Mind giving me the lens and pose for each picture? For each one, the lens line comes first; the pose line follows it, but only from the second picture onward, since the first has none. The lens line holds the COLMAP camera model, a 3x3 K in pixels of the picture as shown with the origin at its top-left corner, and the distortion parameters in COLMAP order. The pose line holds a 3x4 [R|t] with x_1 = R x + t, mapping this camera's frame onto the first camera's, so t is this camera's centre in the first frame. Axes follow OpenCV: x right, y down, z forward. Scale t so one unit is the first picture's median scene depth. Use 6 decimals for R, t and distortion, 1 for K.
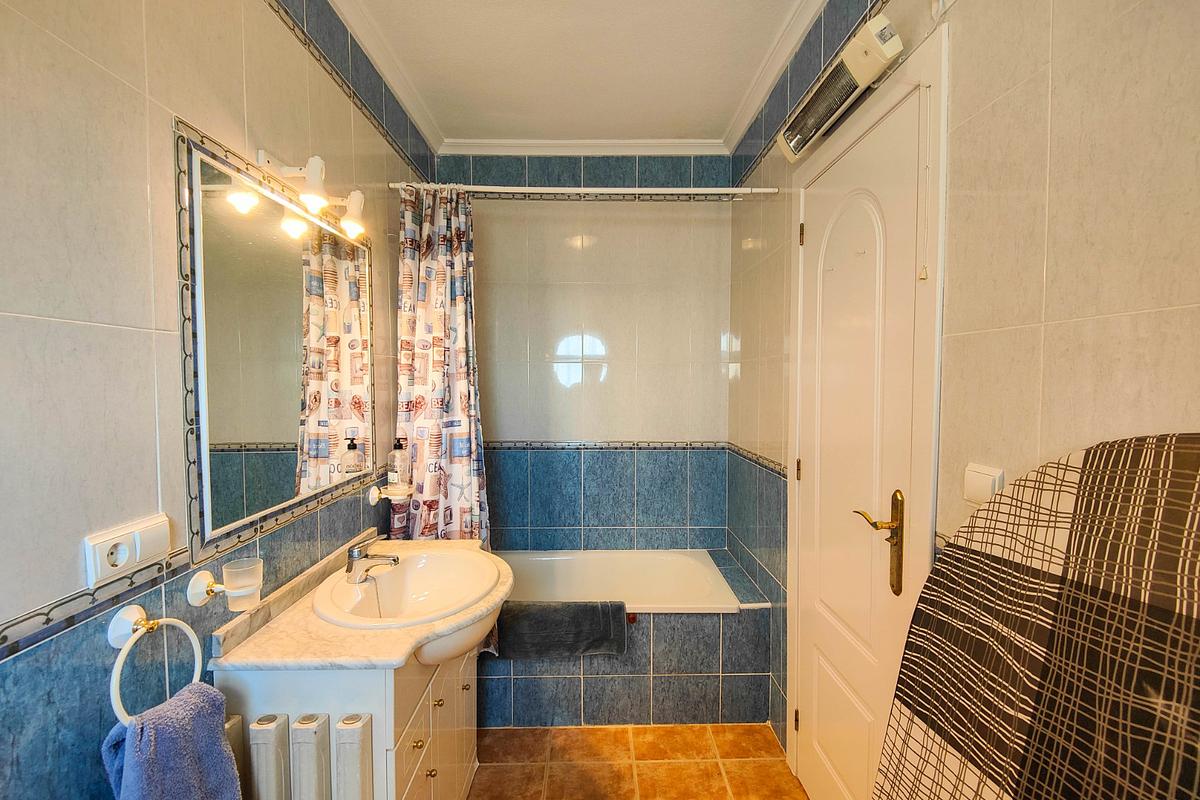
lens RADIAL K [[547.1, 0, 603.9], [0, 547.1, 404.9], [0, 0, 1]] dist [0.001615, -0.004670]
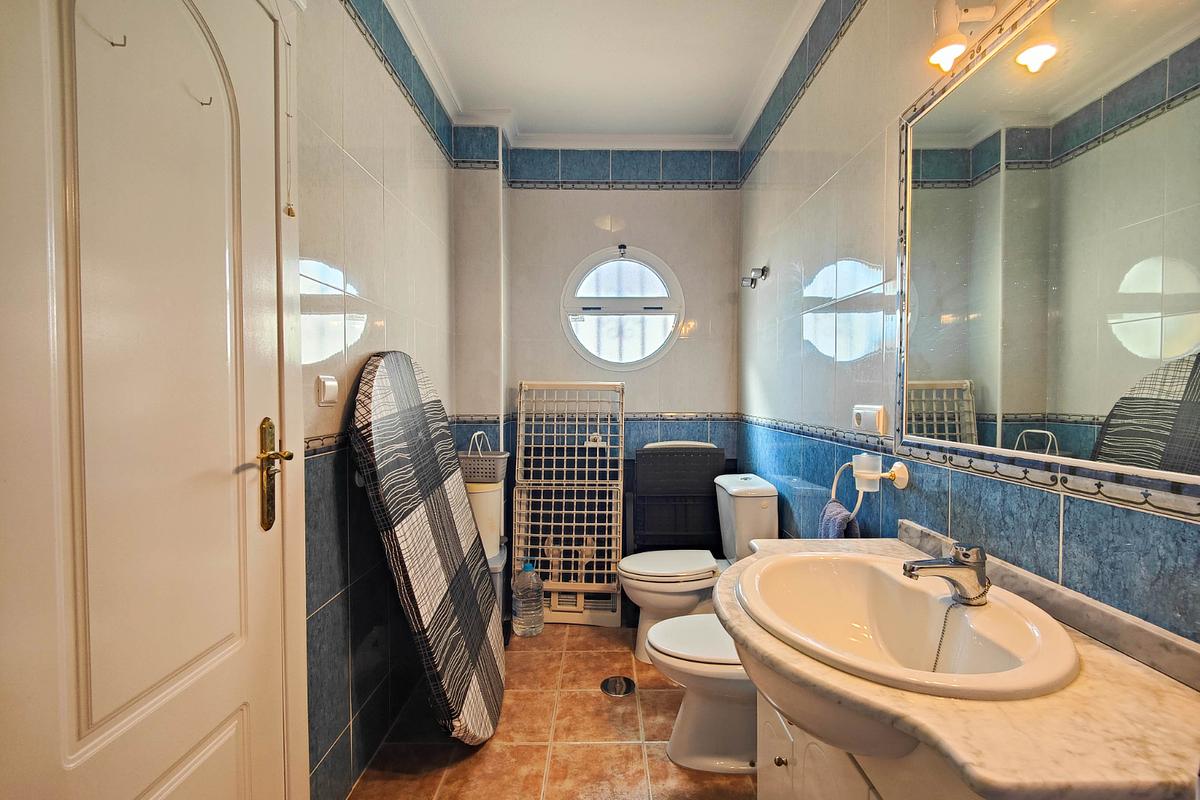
lens RADIAL K [[547.1, 0, 603.9], [0, 547.1, 404.9], [0, 0, 1]] dist [0.001615, -0.004670]
pose [[-0.999766, 0.001312, 0.021573, -0.078904], [0.002814, 0.997561, 0.069741, 0.083108], [-0.021428, 0.069785, -0.997332, 2.330300]]
